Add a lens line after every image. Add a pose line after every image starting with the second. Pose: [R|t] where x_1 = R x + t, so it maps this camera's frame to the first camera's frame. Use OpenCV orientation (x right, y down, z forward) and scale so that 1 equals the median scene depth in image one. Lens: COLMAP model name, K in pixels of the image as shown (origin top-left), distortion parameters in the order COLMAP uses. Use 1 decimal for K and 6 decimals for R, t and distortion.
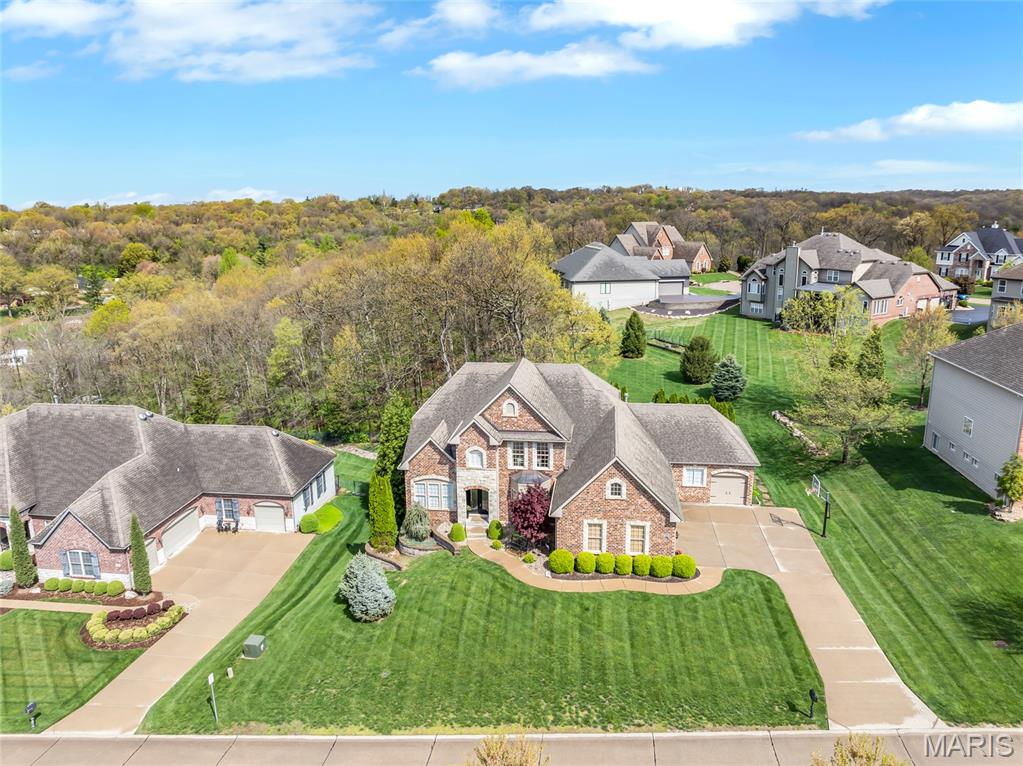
lens RADIAL K [[726.7, 0, 511.5], [0, 726.7, 383.0], [0, 0, 1]] dist [-0.053066, 0.022482]
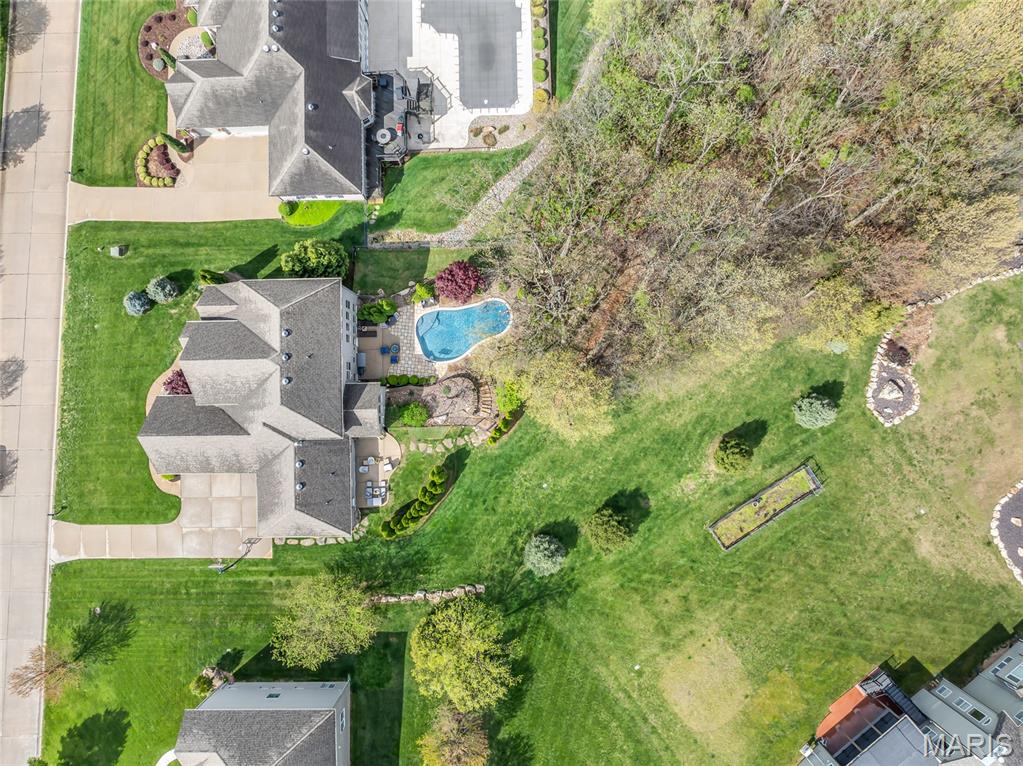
lens RADIAL K [[726.7, 0, 511.5], [0, 726.7, 383.0], [0, 0, 1]] dist [-0.053066, 0.022482]
pose [[0.144741, 0.989353, -0.015198, 0.148395], [-0.227930, 0.048284, 0.972480, -1.430609], [0.962859, -0.137294, 0.232492, 1.244401]]
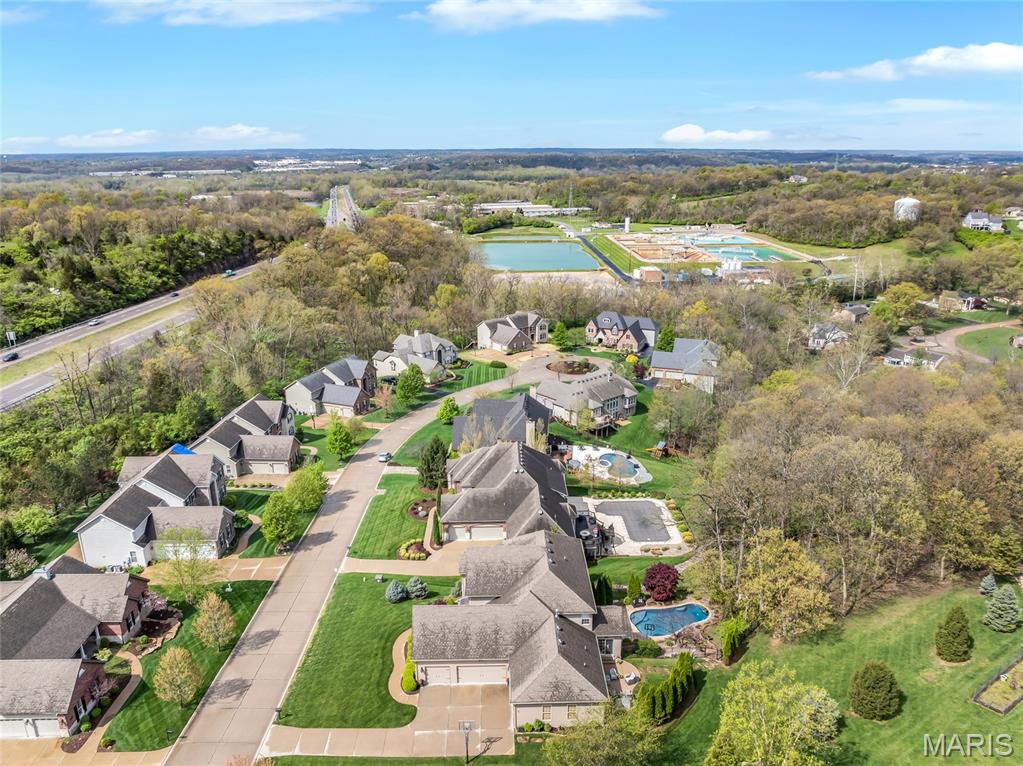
lens RADIAL K [[726.7, 0, 511.5], [0, 726.7, 383.0], [0, 0, 1]] dist [-0.053066, 0.022482]
pose [[0.147855, 0.306073, -0.940456, 1.470252], [-0.225866, 0.936228, 0.269187, -0.828132], [0.962873, 0.172617, 0.207557, 0.655727]]
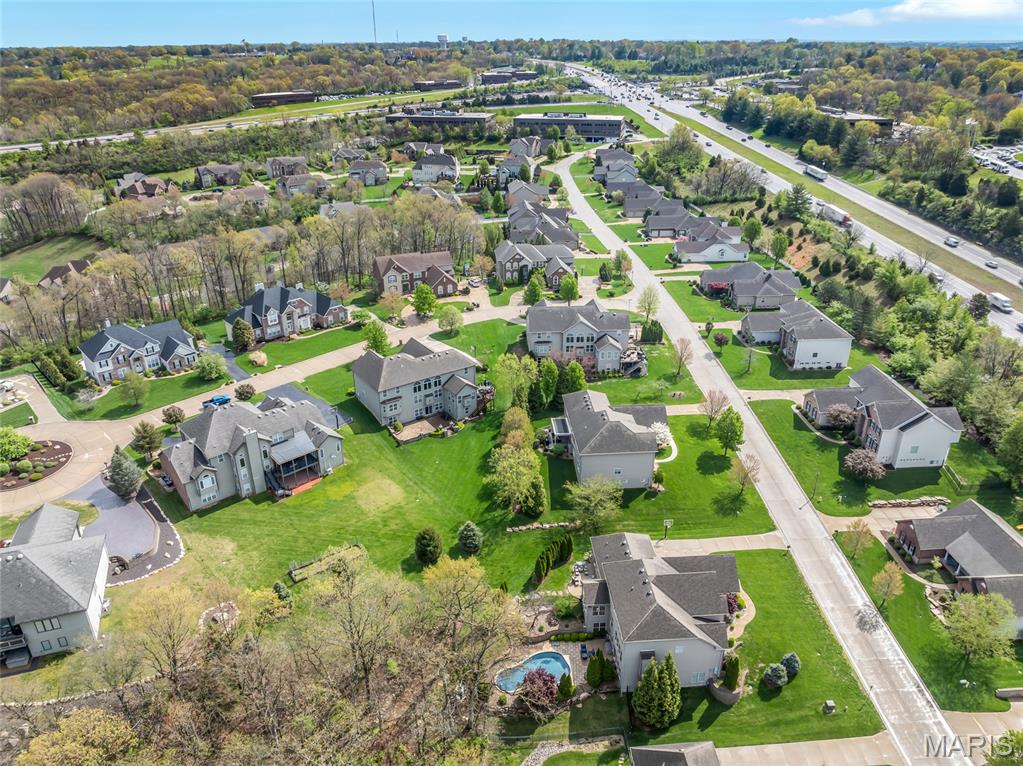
lens RADIAL K [[726.7, 0, 511.5], [0, 726.7, 383.0], [0, 0, 1]] dist [-0.053066, 0.022482]
pose [[-0.191027, -0.416752, 0.888722, -1.447585], [0.240801, 0.857832, 0.454025, -1.483397], [-0.951590, 0.300736, -0.063515, 1.471913]]
